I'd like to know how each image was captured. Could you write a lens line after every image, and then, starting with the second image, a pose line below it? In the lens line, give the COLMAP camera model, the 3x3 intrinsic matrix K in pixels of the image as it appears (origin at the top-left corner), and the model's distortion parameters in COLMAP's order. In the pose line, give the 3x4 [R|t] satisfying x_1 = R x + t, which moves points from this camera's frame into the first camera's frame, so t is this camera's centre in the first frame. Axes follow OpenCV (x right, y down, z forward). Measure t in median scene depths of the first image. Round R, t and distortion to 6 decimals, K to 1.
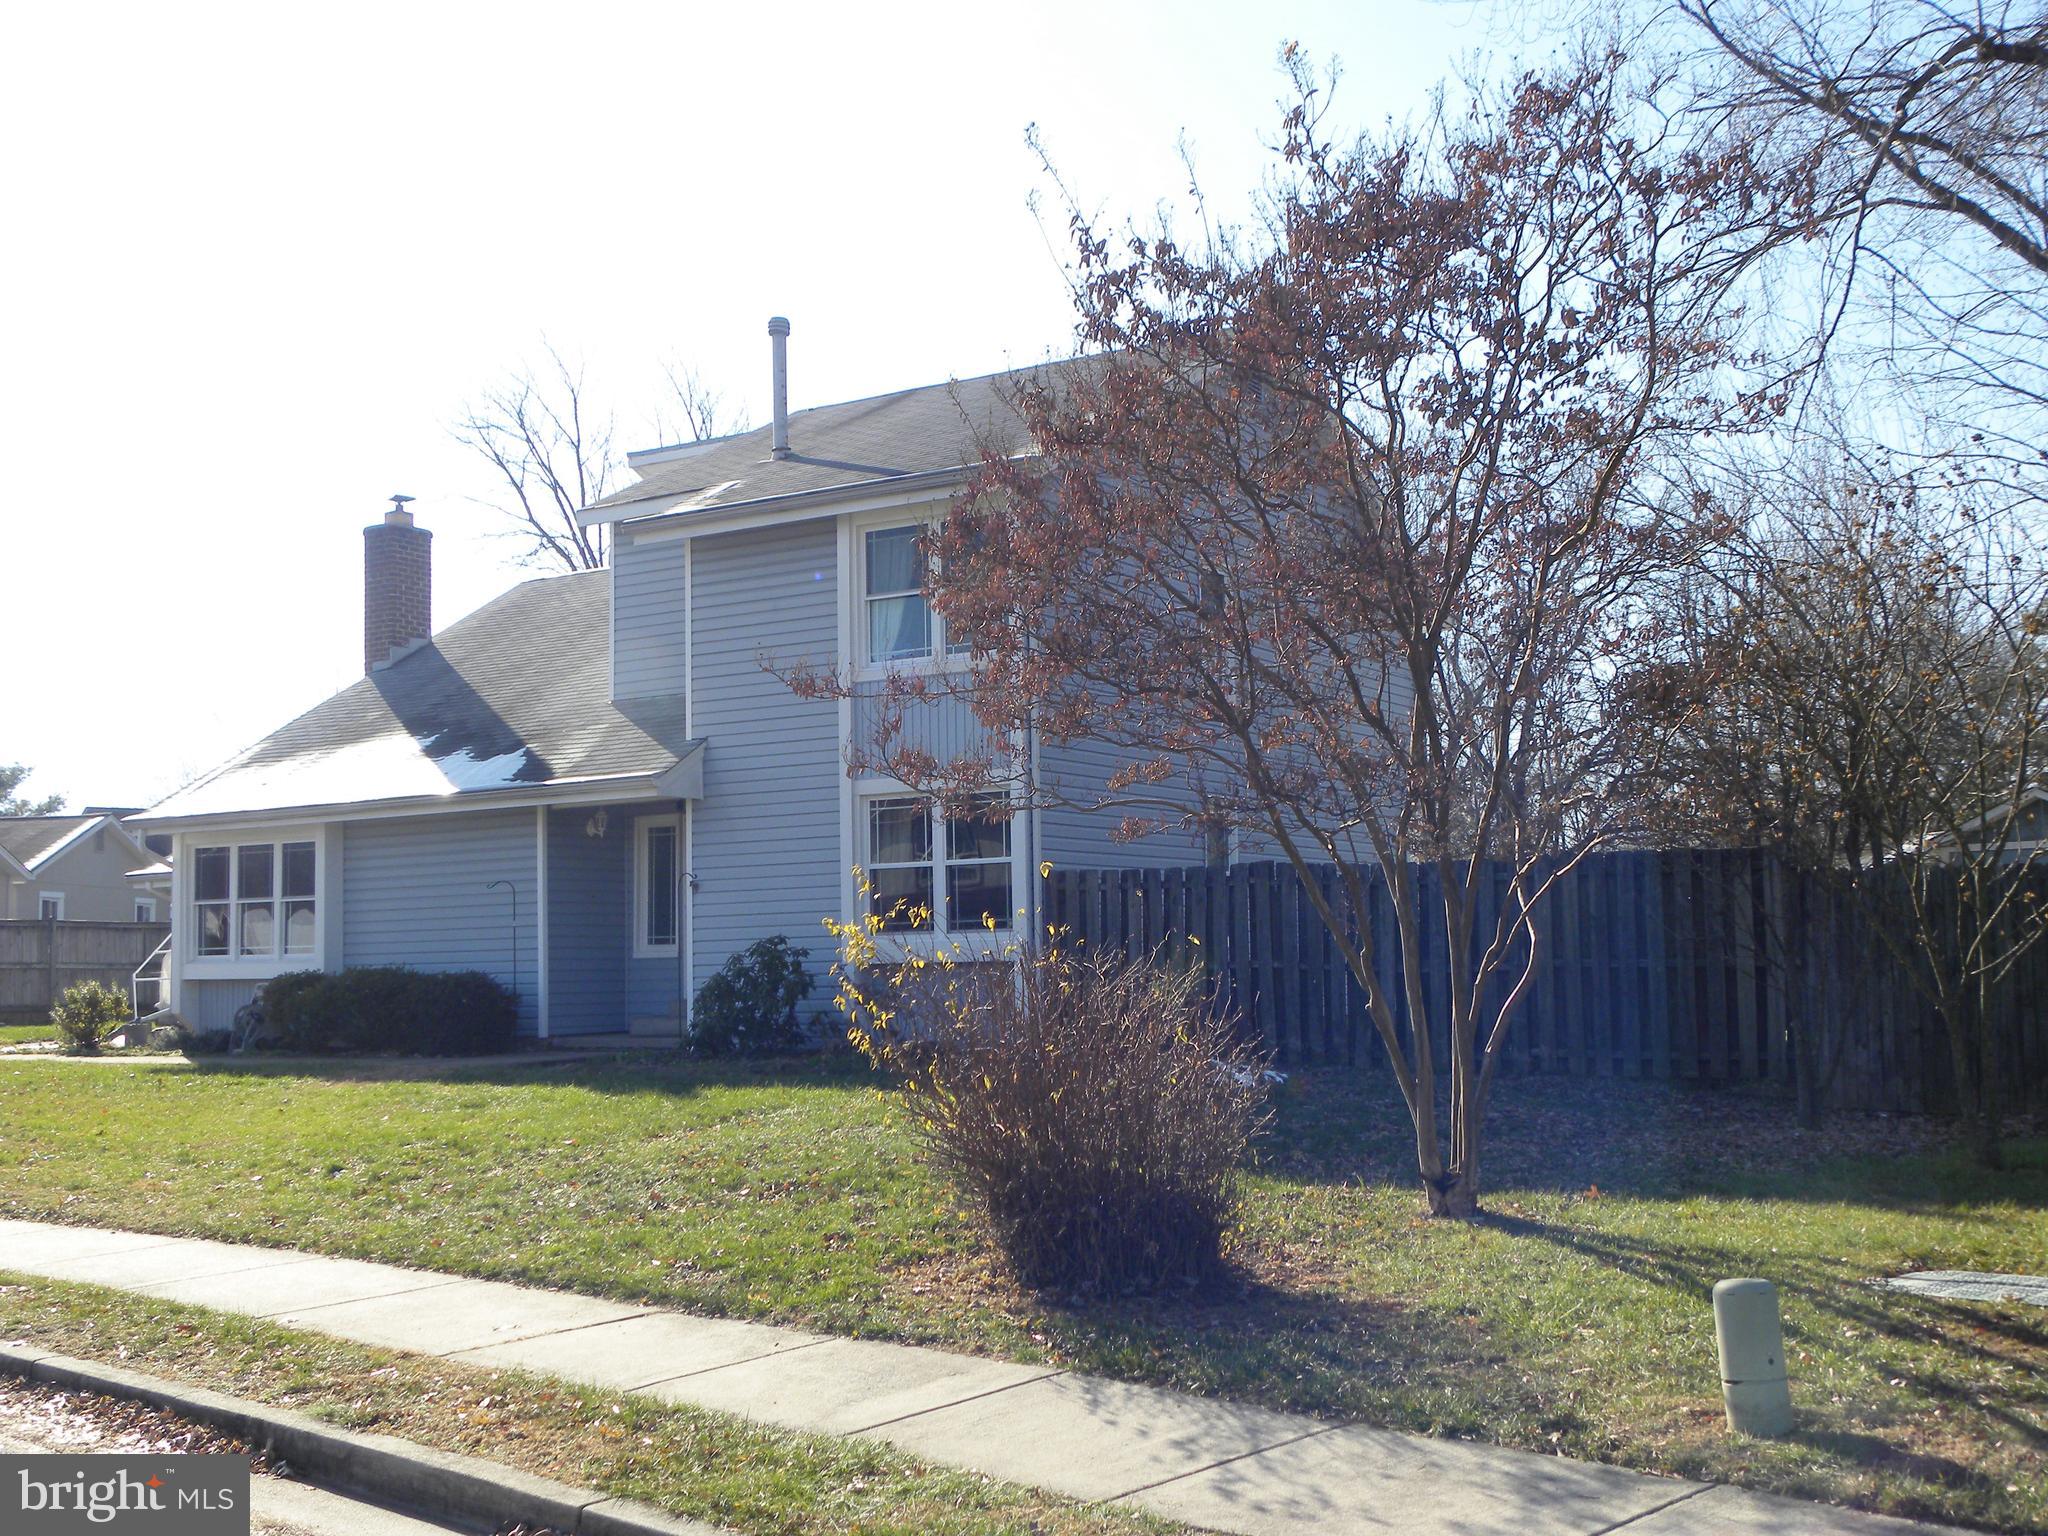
lens RADIAL K [[2097.7, 0, 1024.0], [0, 2097.7, 768.0], [0, 0, 1]] dist [-0.001662, 0.002730]
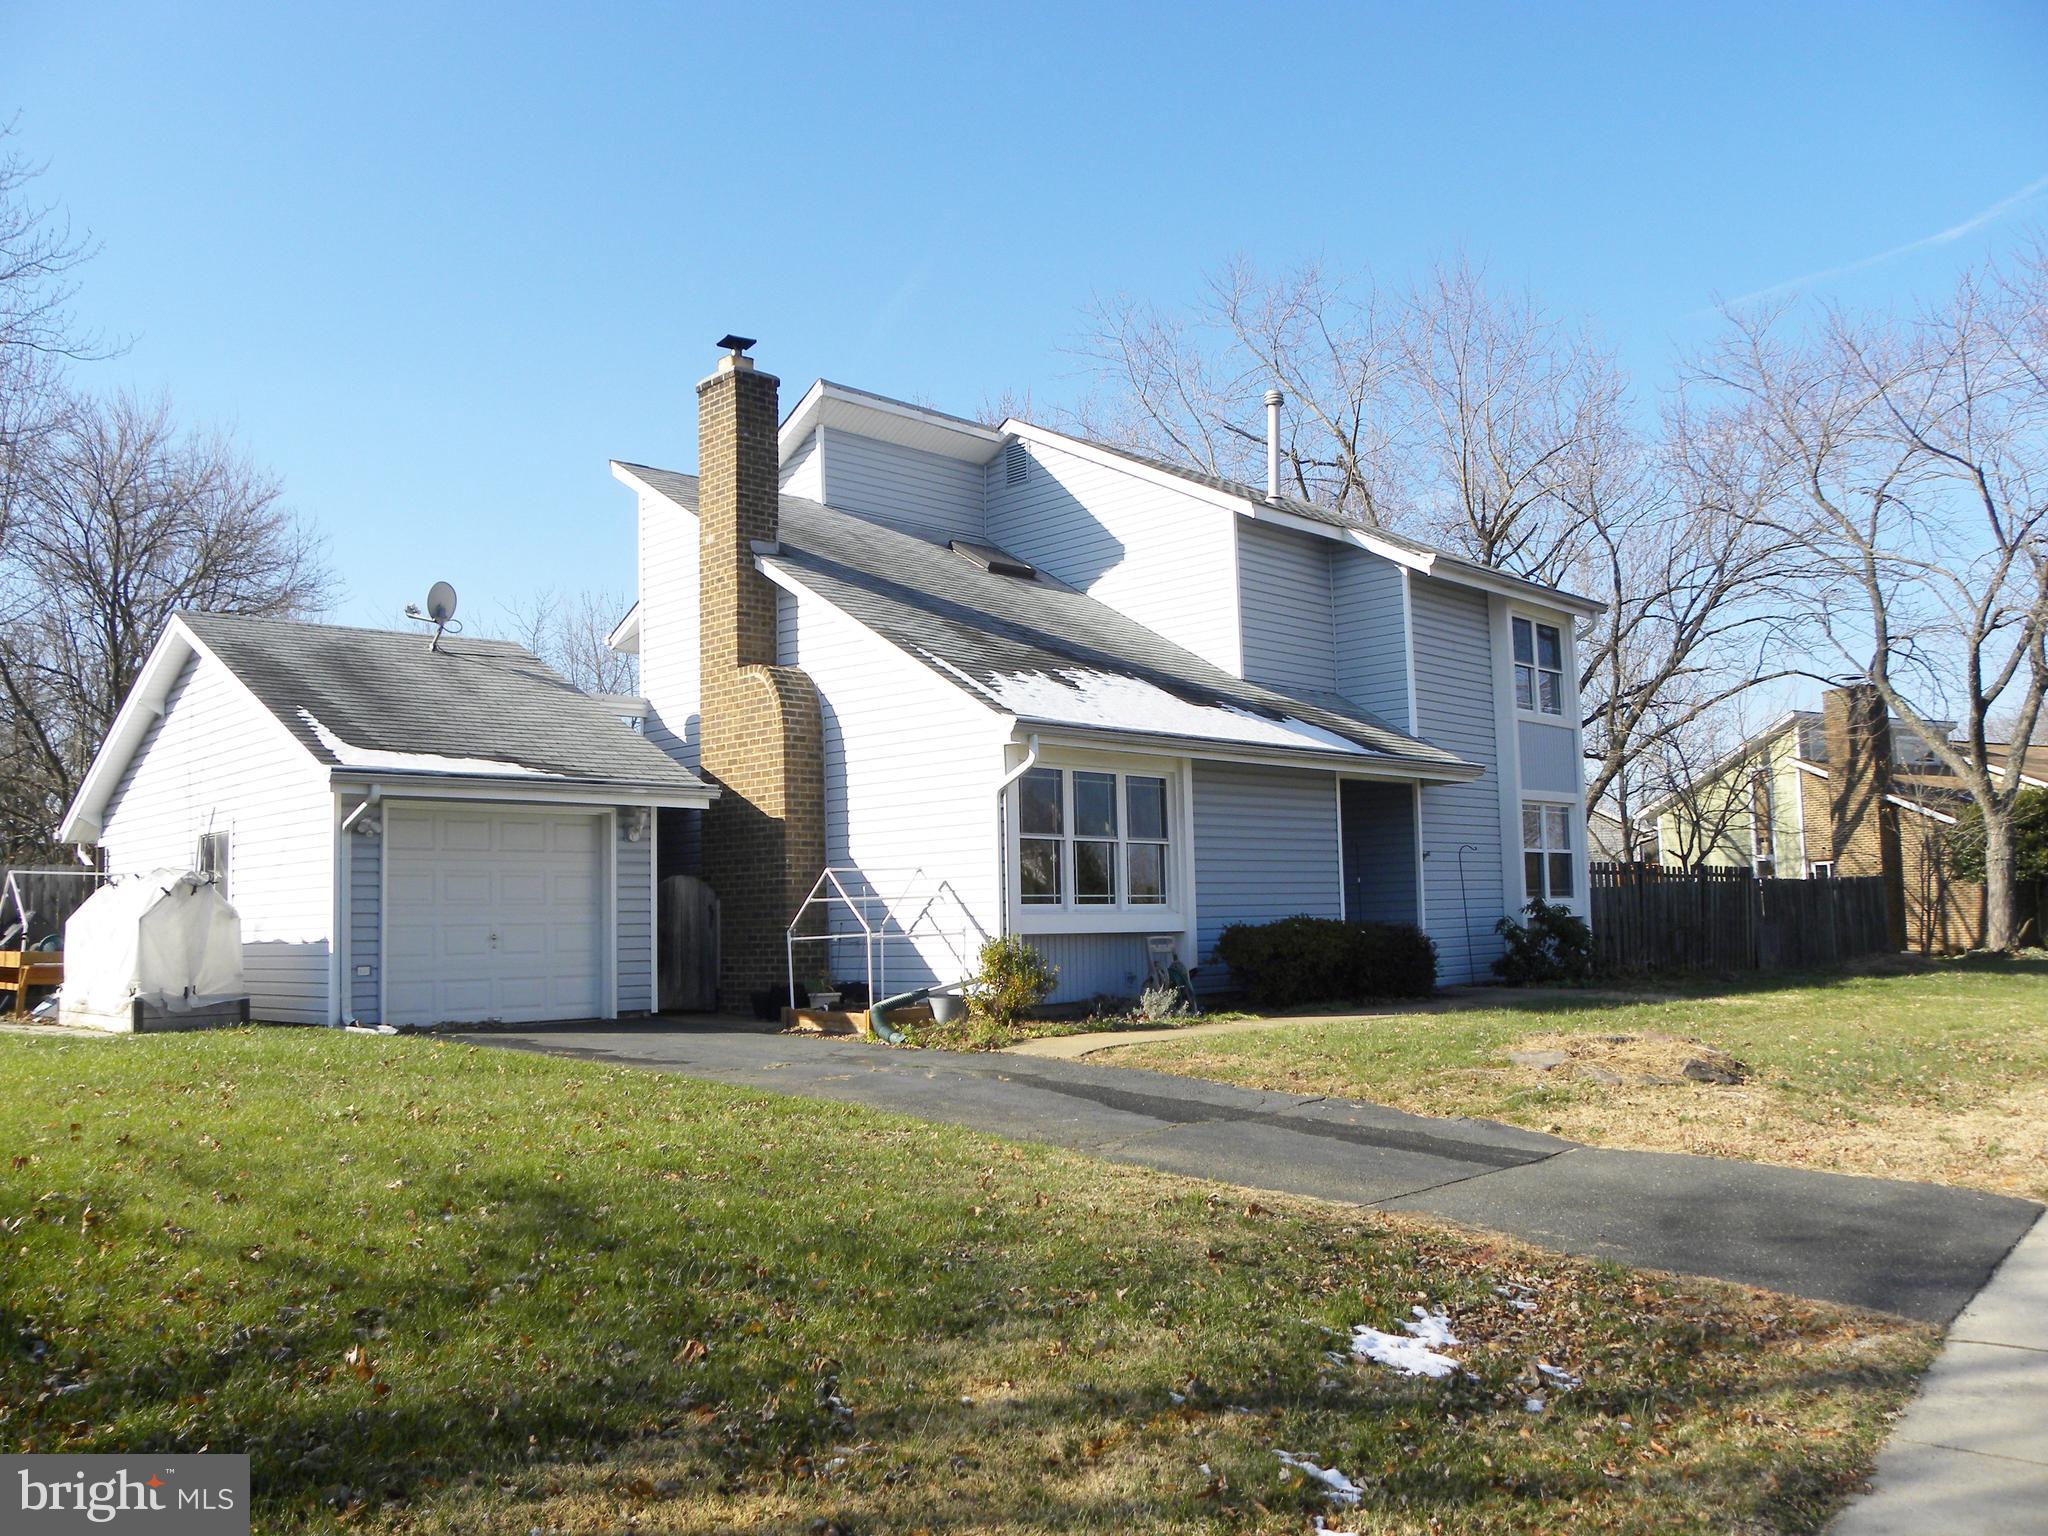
lens RADIAL K [[1736.6, 0, 1024.0], [0, 1736.6, 768.0], [0, 0, 1]] dist [-0.073740, -0.000398]
pose [[0.220468, 0.114075, 0.968701, -1.144896], [-0.060462, 0.992826, -0.103155, 0.118564], [-0.973518, -0.035827, 0.225783, 0.954294]]
